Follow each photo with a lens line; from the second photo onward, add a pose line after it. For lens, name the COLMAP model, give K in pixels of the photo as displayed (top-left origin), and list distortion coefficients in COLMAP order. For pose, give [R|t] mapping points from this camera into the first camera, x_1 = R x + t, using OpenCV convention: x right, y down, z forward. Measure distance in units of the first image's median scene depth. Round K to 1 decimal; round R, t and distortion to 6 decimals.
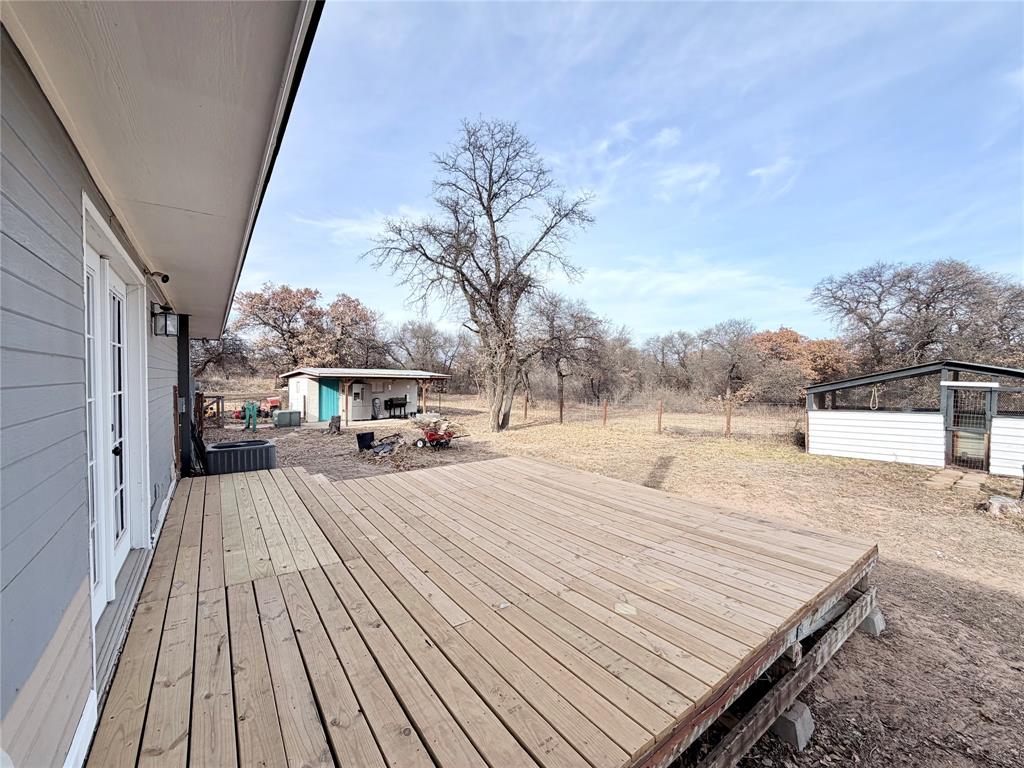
lens RADIAL K [[407.9, 0, 510.7], [0, 407.9, 384.5], [0, 0, 1]] dist [-0.000157, 0.000207]
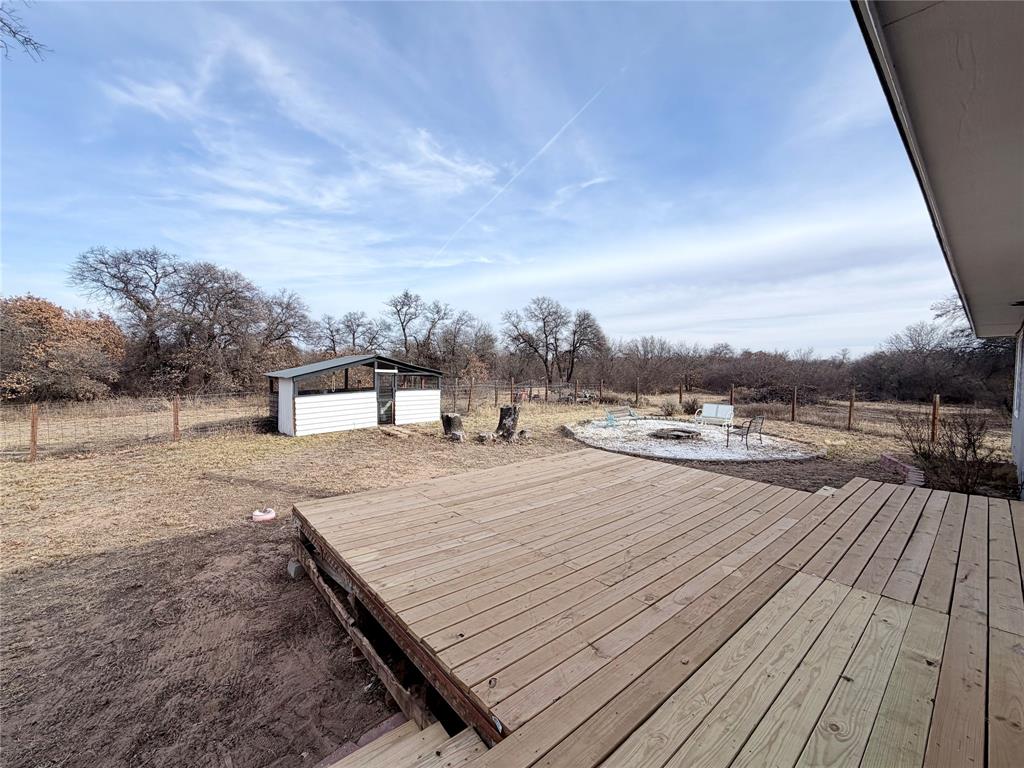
lens RADIAL K [[407.9, 0, 512.3], [0, 407.9, 386.8], [0, 0, 1]] dist [-0.000157, 0.000207]
pose [[-0.072406, -0.049575, 0.996142, -0.825482], [0.008845, 0.998693, 0.050345, -0.024729], [-0.997336, 0.012457, -0.071873, 1.112559]]
